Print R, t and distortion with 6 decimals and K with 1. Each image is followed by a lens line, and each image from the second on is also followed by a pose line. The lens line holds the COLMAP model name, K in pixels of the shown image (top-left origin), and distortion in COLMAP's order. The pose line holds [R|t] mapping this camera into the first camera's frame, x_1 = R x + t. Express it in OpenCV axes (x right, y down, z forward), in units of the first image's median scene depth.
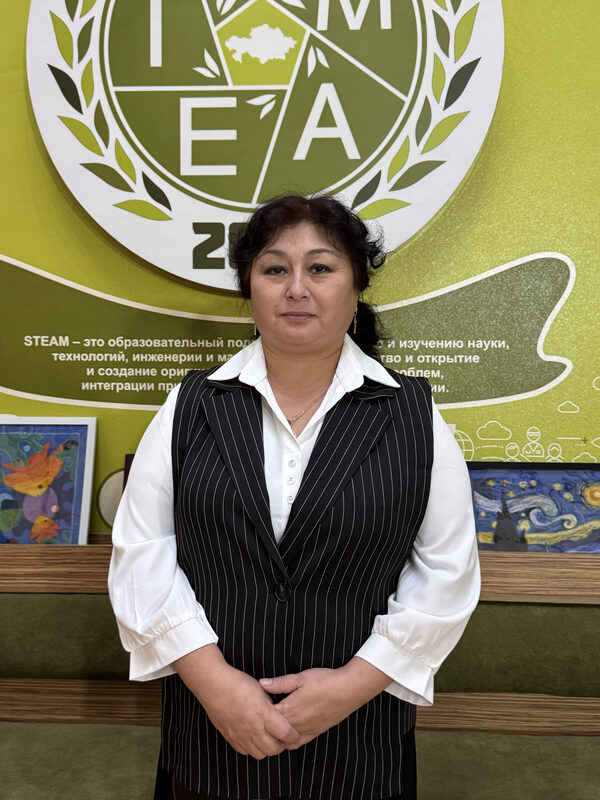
lens RADIAL K [[875.5, 0, 288.8], [0, 875.5, 405.8], [0, 0, 1]] dist [0.140707, 0.000000]
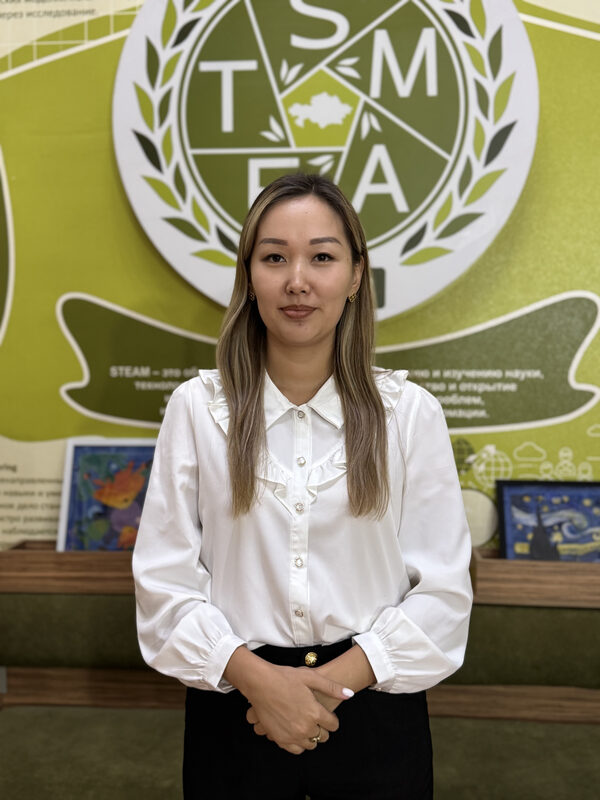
lens RADIAL K [[875.5, 0, 296.0], [0, 875.5, 405.7], [0, 0, 1]] dist [0.140707, 0.000000]
pose [[0.999512, -0.002578, -0.031118, -0.027889], [0.003040, 0.999885, 0.014827, -0.048439], [0.031076, -0.014914, 0.999406, -0.127395]]
